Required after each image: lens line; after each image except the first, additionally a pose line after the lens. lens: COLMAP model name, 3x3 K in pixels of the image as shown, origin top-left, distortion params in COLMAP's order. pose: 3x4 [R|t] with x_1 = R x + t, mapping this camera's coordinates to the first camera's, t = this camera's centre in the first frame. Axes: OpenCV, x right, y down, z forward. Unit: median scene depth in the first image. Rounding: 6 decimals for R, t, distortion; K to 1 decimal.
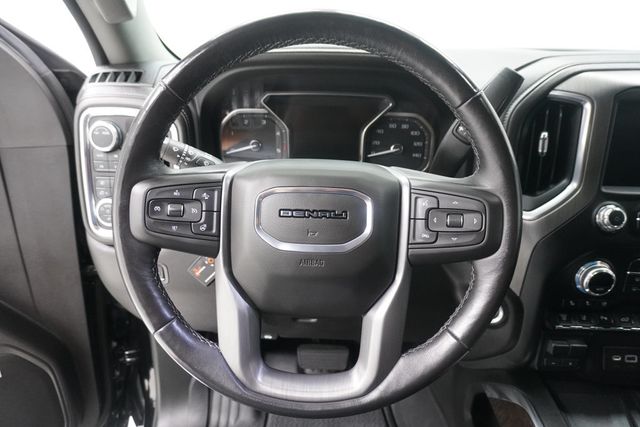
lens RADIAL K [[437.4, 0, 320.0], [0, 437.4, 213.5], [0, 0, 1]] dist [0.000007, 0.023698]
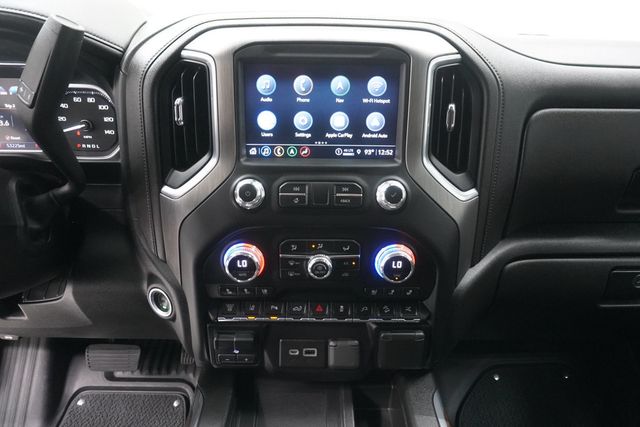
lens RADIAL K [[471.3, 0, 320.0], [0, 471.3, 213.5], [0, 0, 1]] dist [-0.001612, 0.002832]
pose [[0.998348, -0.031295, -0.048196, 0.711696], [0.032086, 0.999361, 0.015743, 0.033337], [0.047673, -0.017263, 0.998714, 0.055896]]
